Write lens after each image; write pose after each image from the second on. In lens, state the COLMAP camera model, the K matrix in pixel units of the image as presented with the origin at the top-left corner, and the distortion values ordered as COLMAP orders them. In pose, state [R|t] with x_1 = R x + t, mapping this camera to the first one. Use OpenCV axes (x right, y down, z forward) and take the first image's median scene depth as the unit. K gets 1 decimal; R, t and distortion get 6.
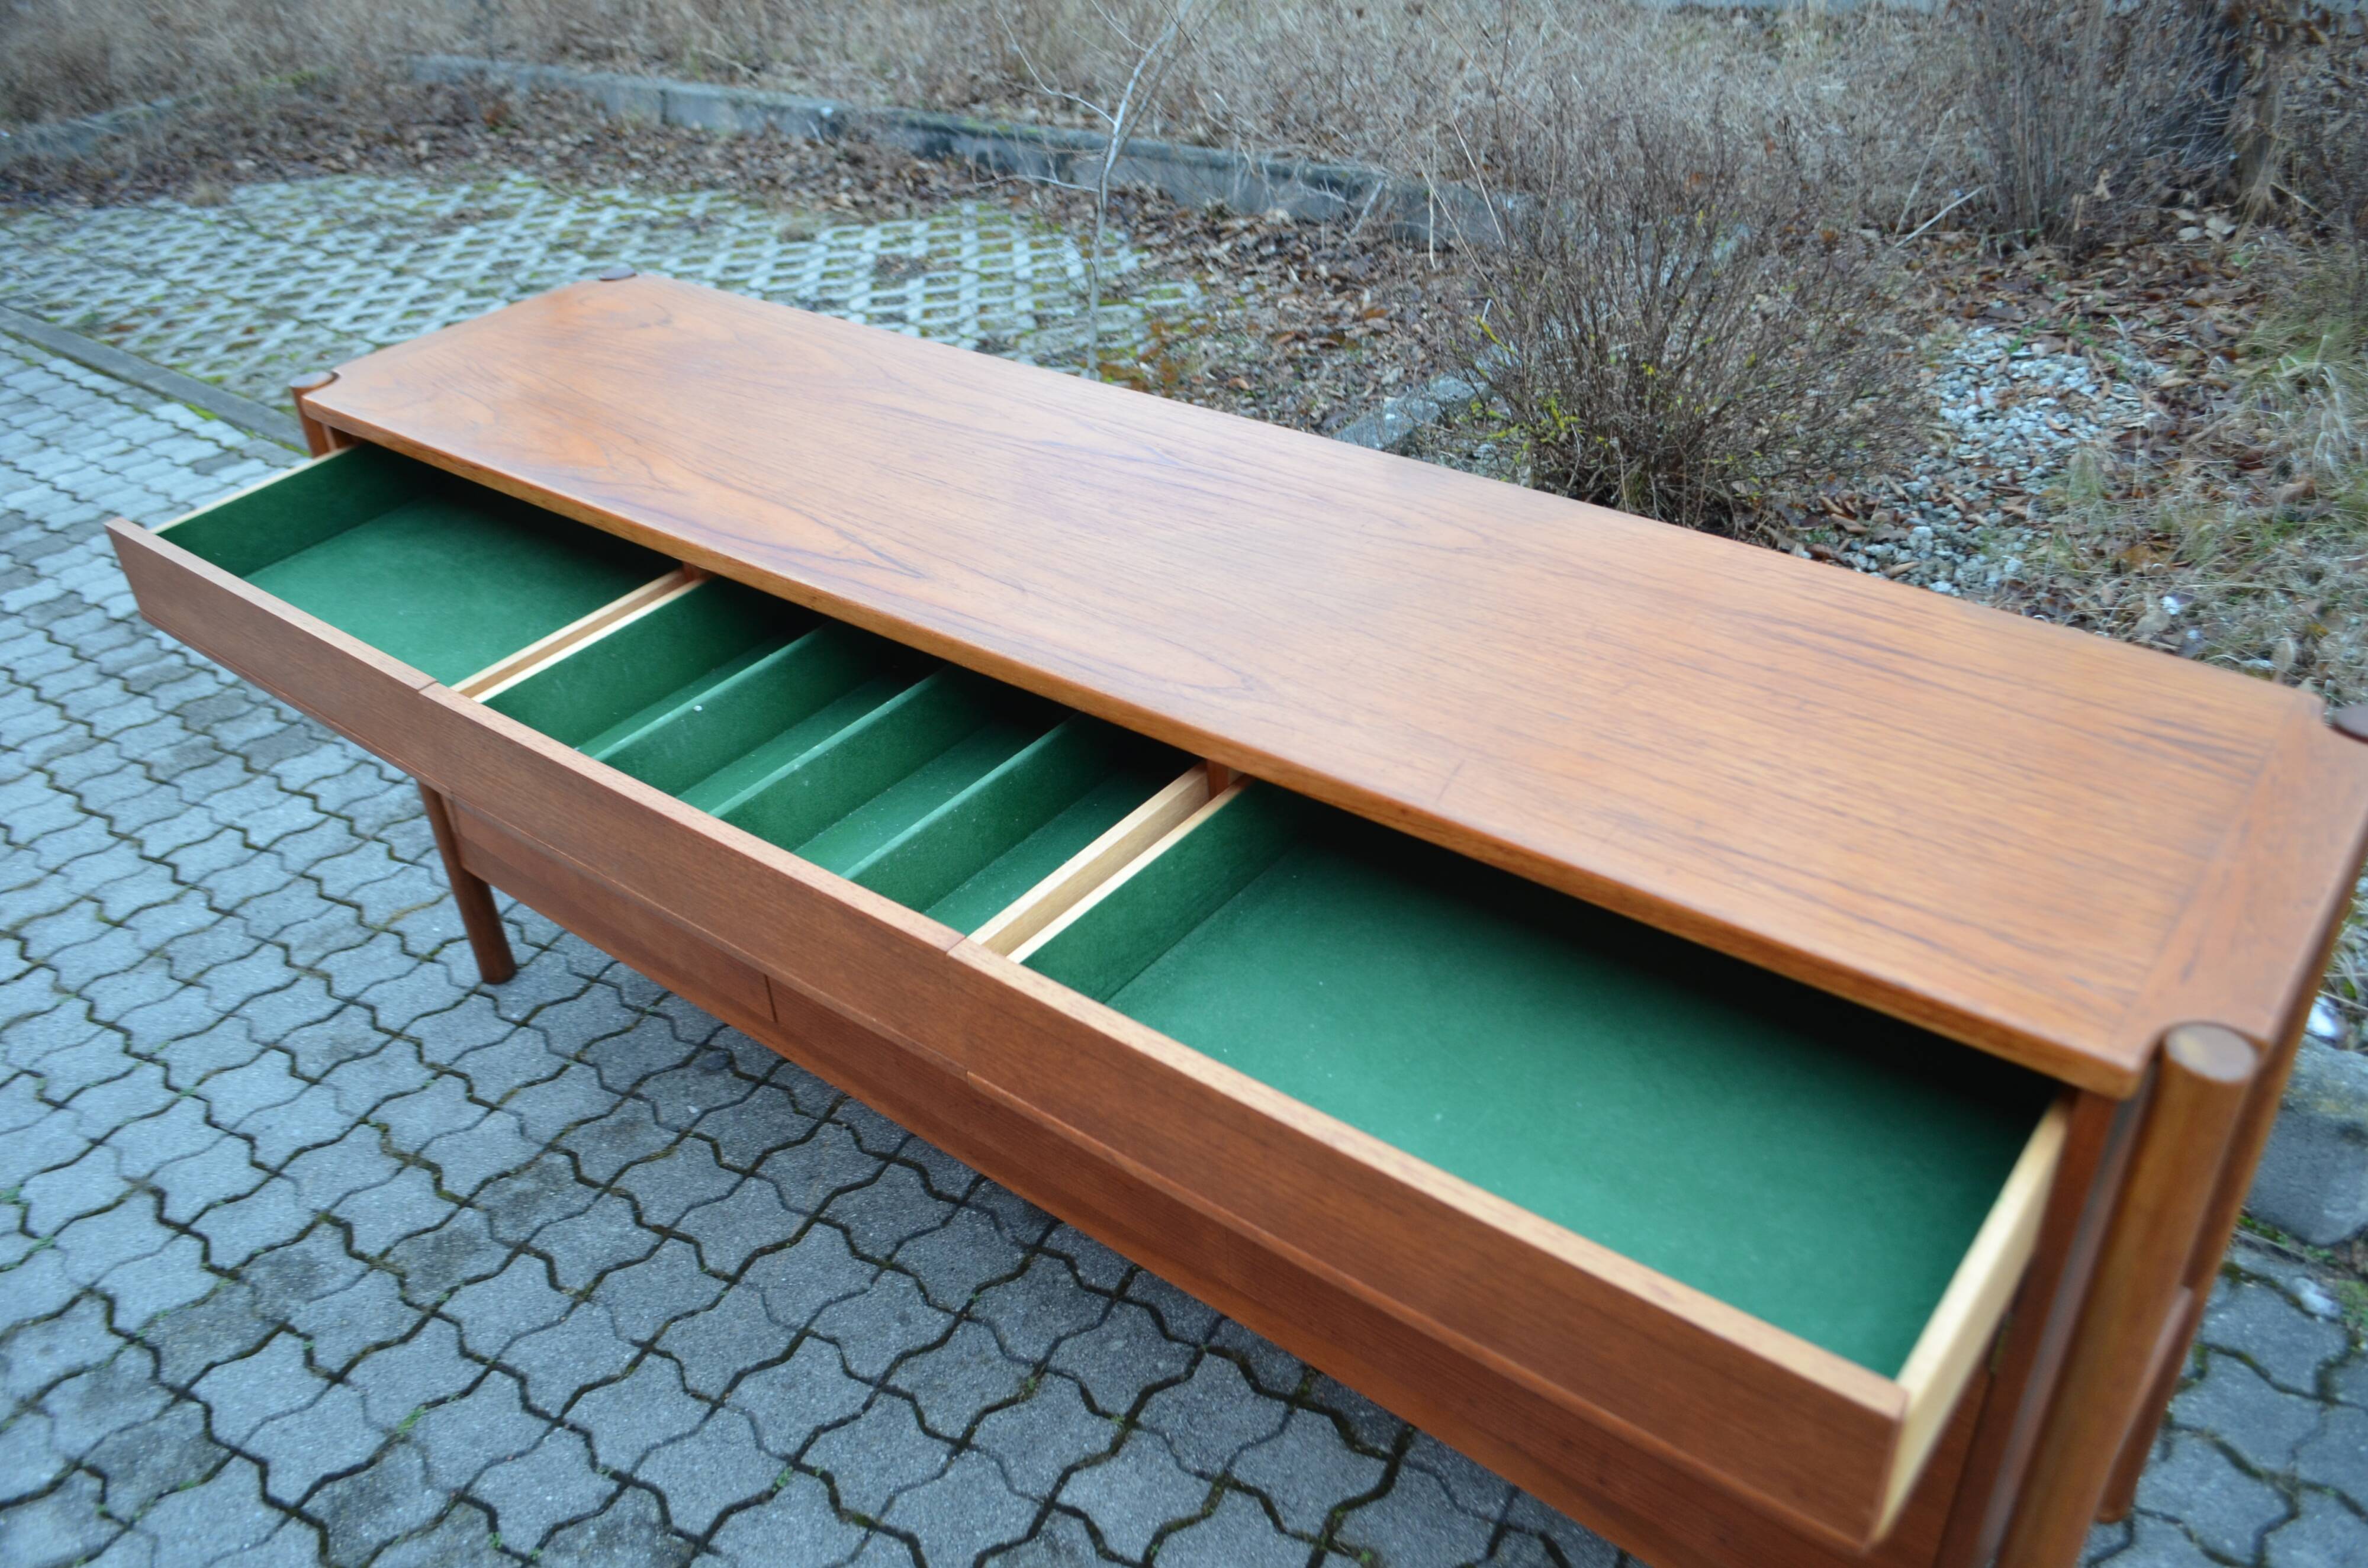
lens RADIAL K [[1856.8, 0, 1180.4], [0, 1856.8, 779.5], [0, 0, 1]] dist [-0.090157, 0.017733]
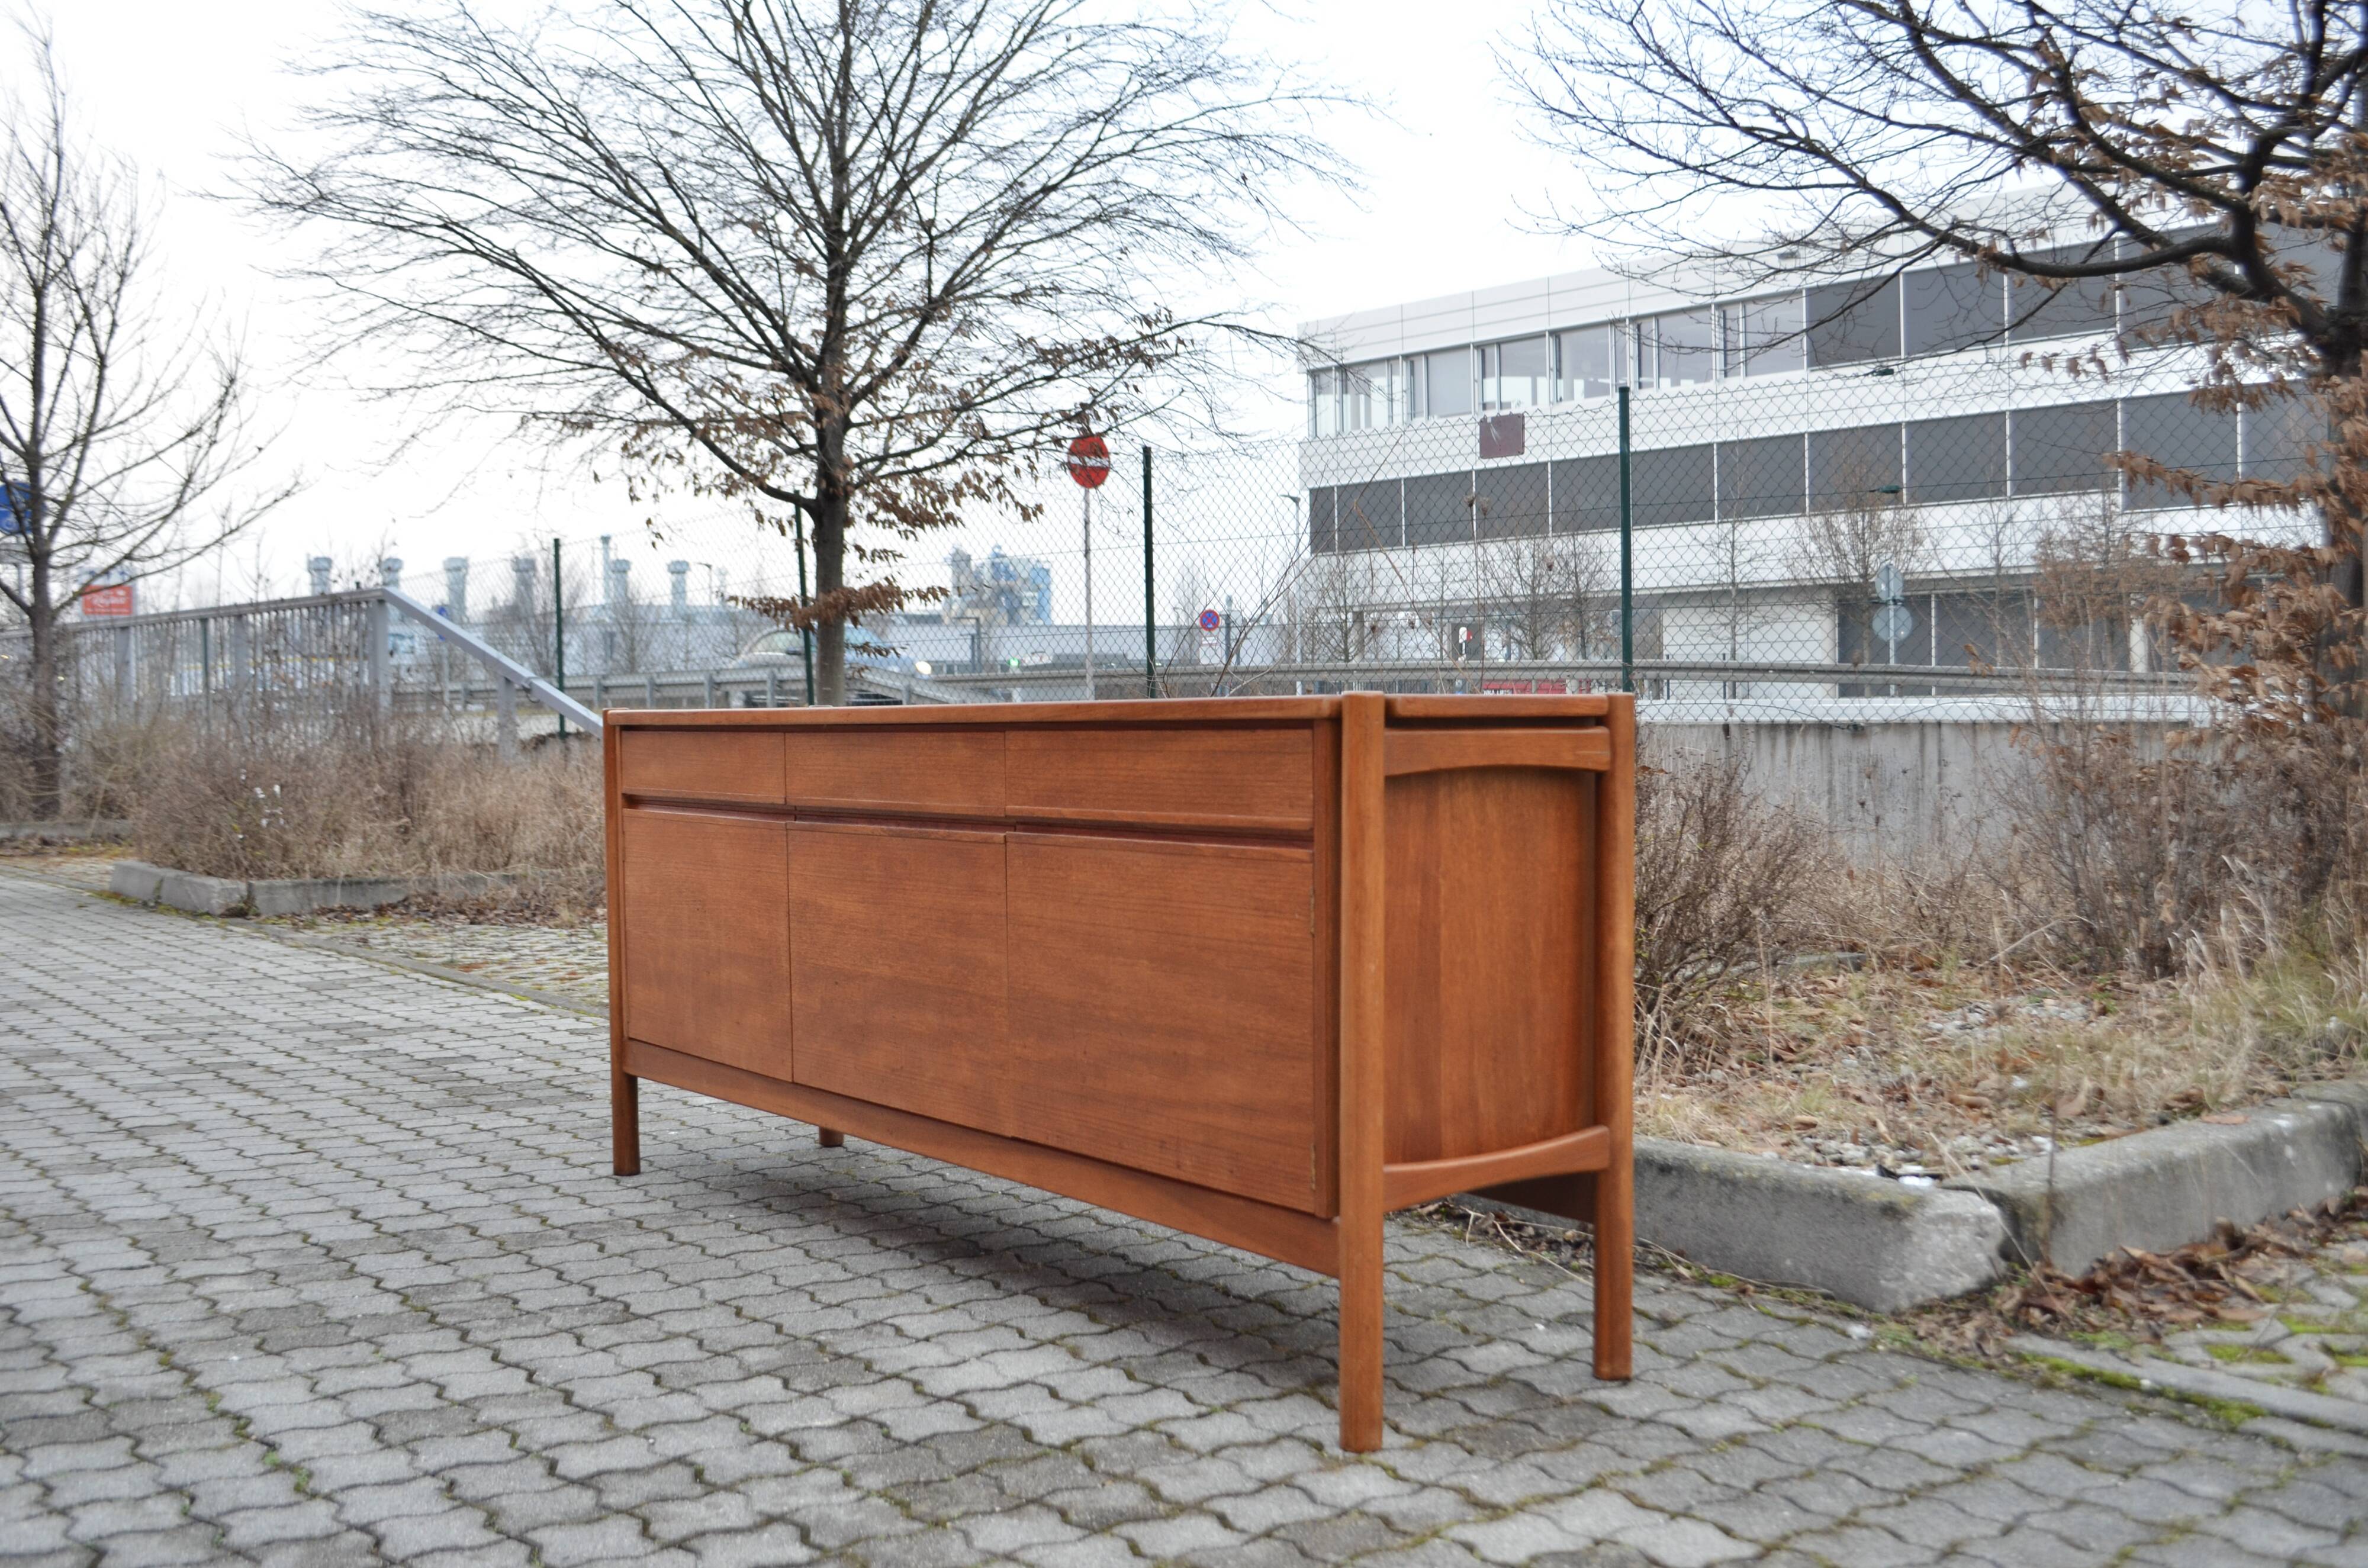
lens RADIAL K [[2182.0, 0, 1172.3], [0, 2182.0, 794.8], [0, 0, 1]] dist [-0.071290, 0.000000]
pose [[0.974562, 0.062342, -0.215273, 0.389231], [-0.163957, 0.853184, -0.495172, 0.680092], [0.152798, 0.517872, 0.841702, -0.467422]]
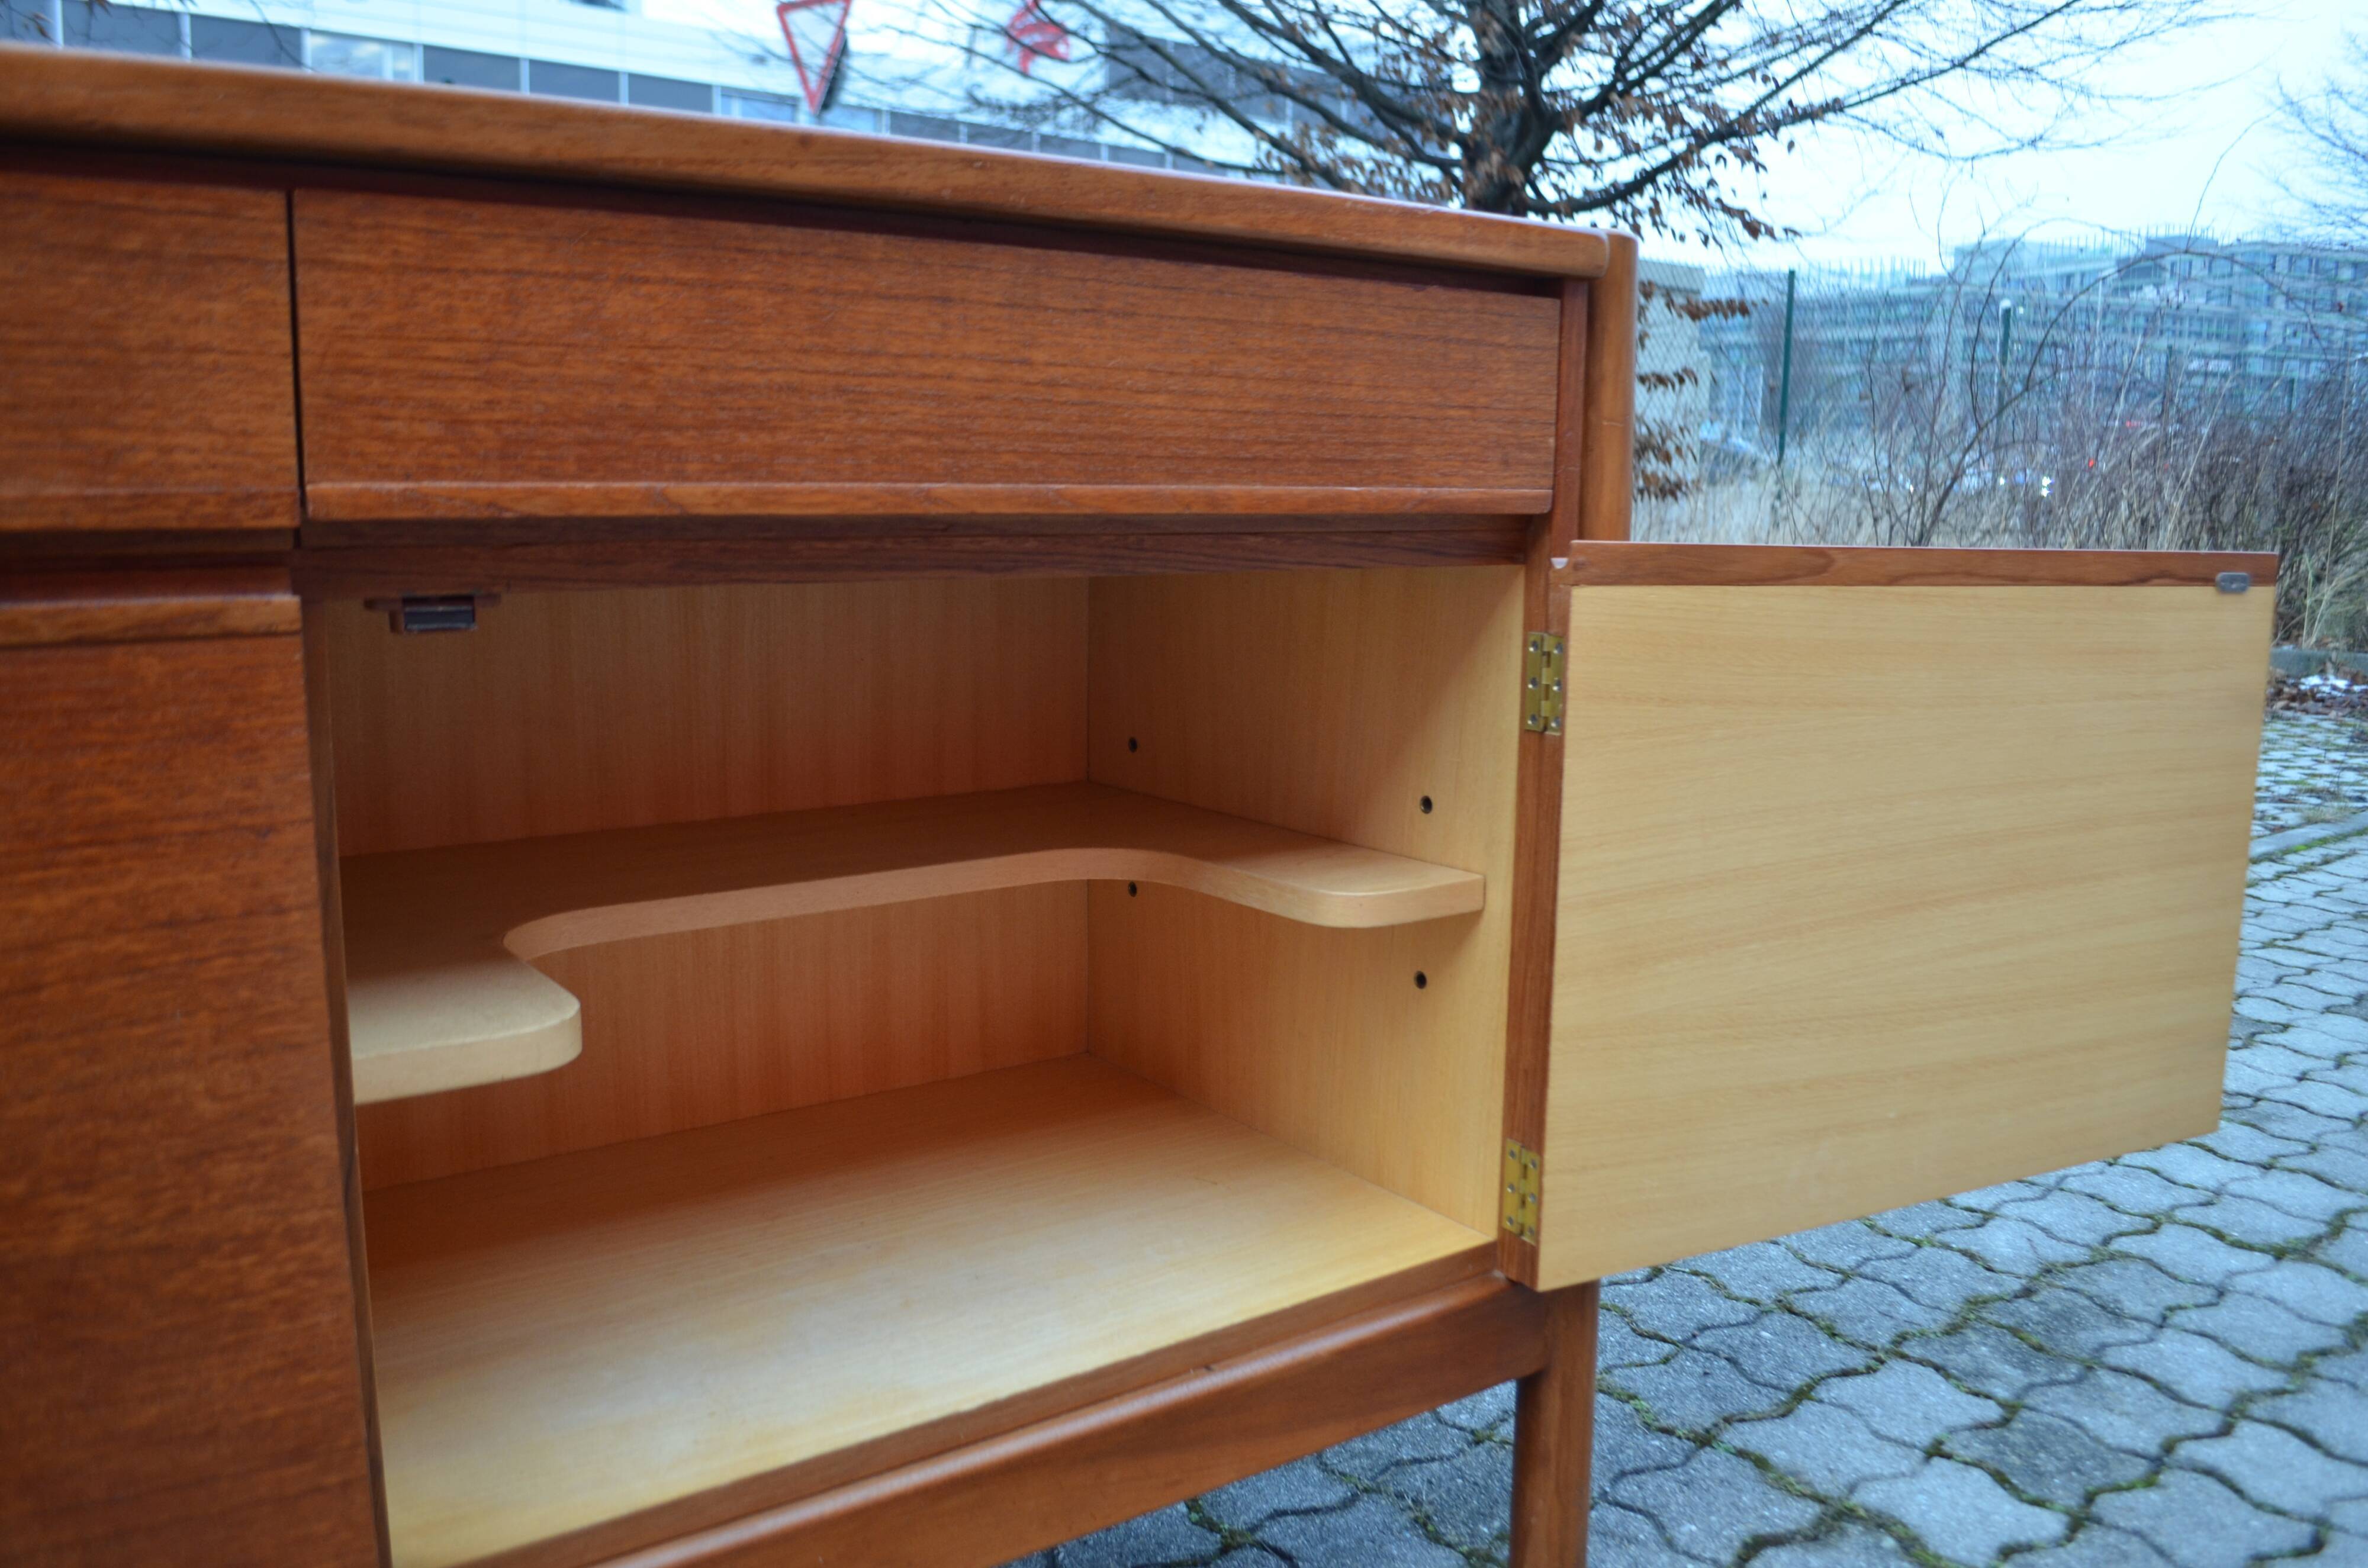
lens RADIAL K [[1856.8, 0, 1207.5], [0, 1856.8, 790.6], [0, 0, 1]] dist [-0.090157, 0.017733]
pose [[0.250142, -0.089547, 0.964059, -0.236330], [0.511271, 0.857785, -0.052983, 0.175072], [-0.822211, 0.506149, 0.260351, 0.469383]]
